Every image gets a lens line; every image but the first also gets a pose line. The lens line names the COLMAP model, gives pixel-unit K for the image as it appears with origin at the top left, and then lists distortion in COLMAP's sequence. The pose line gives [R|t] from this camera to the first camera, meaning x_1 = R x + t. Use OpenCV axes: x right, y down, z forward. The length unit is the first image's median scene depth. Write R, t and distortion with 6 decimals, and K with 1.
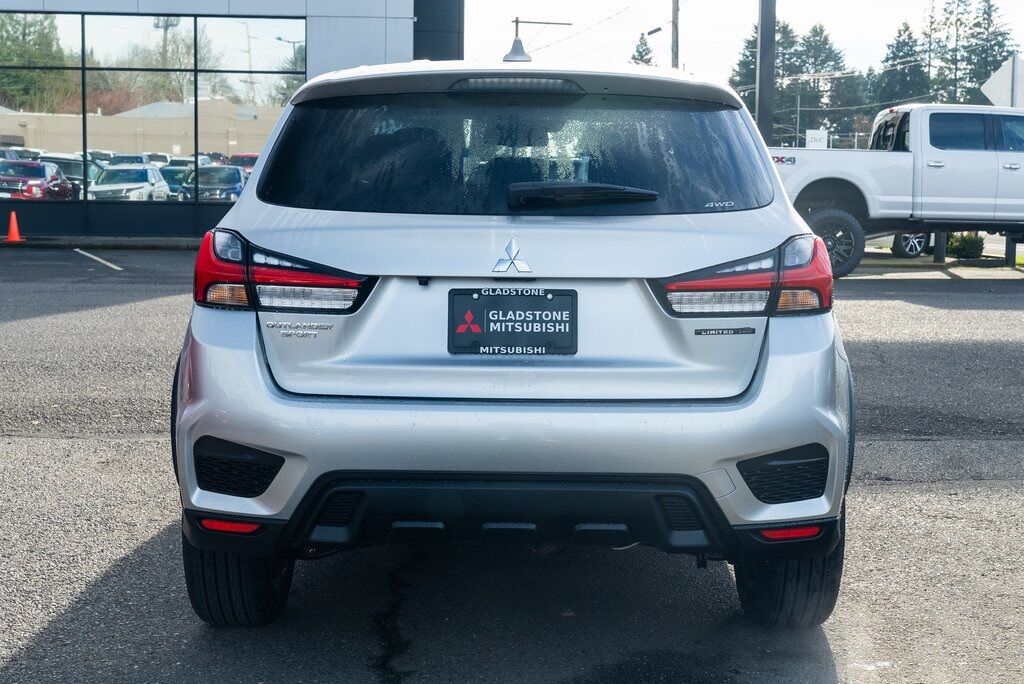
lens RADIAL K [[1542.8, 0, 509.0], [0, 1542.8, 338.3], [0, 0, 1]] dist [0.010089, 0.000000]
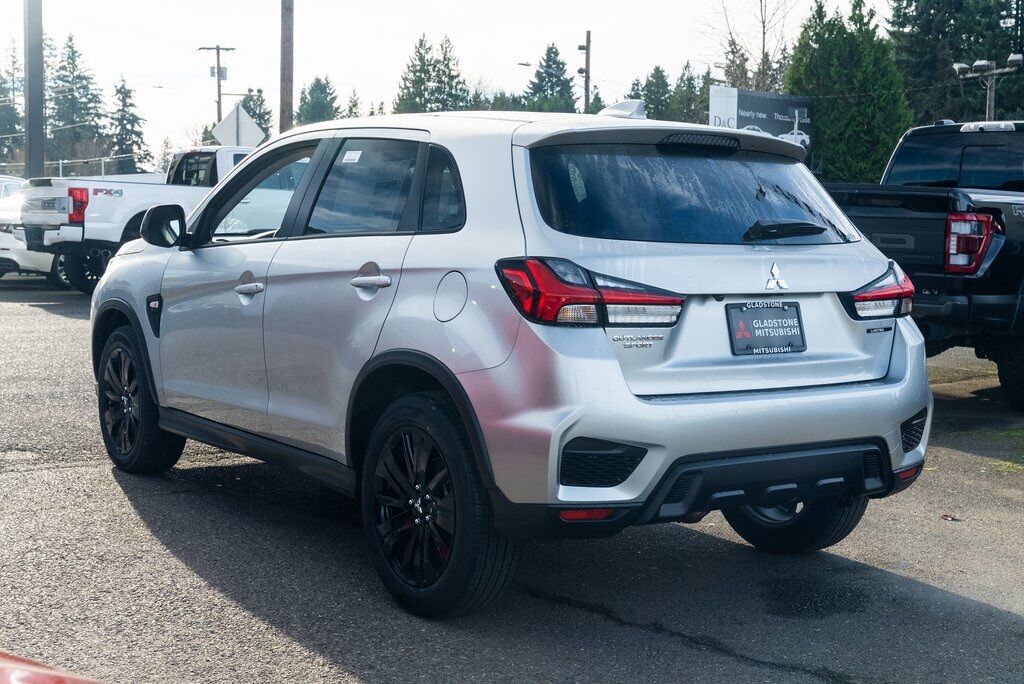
lens RADIAL K [[1430.6, 0, 508.5], [0, 1430.6, 341.0], [0, 0, 1]] dist [0.018968, 0.000000]
pose [[0.801436, -0.040387, 0.596715, -0.875177], [0.047376, 0.998869, 0.003975, -0.015035], [-0.596201, 0.025084, 0.802443, 0.177776]]
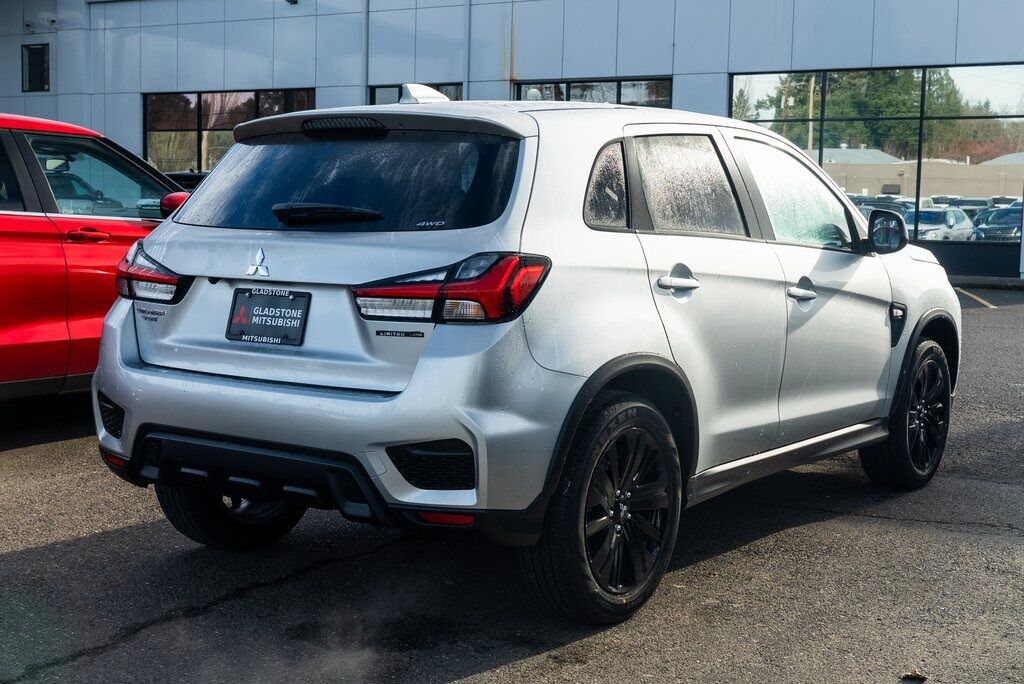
lens RADIAL K [[1430.6, 0, 509.4], [0, 1430.6, 347.6], [0, 0, 1]] dist [0.018968, 0.000000]
pose [[0.834471, 0.060412, -0.547731, 0.787805], [-0.068757, 0.997619, 0.005280, -0.005351], [0.546746, 0.033255, 0.836638, 0.153644]]
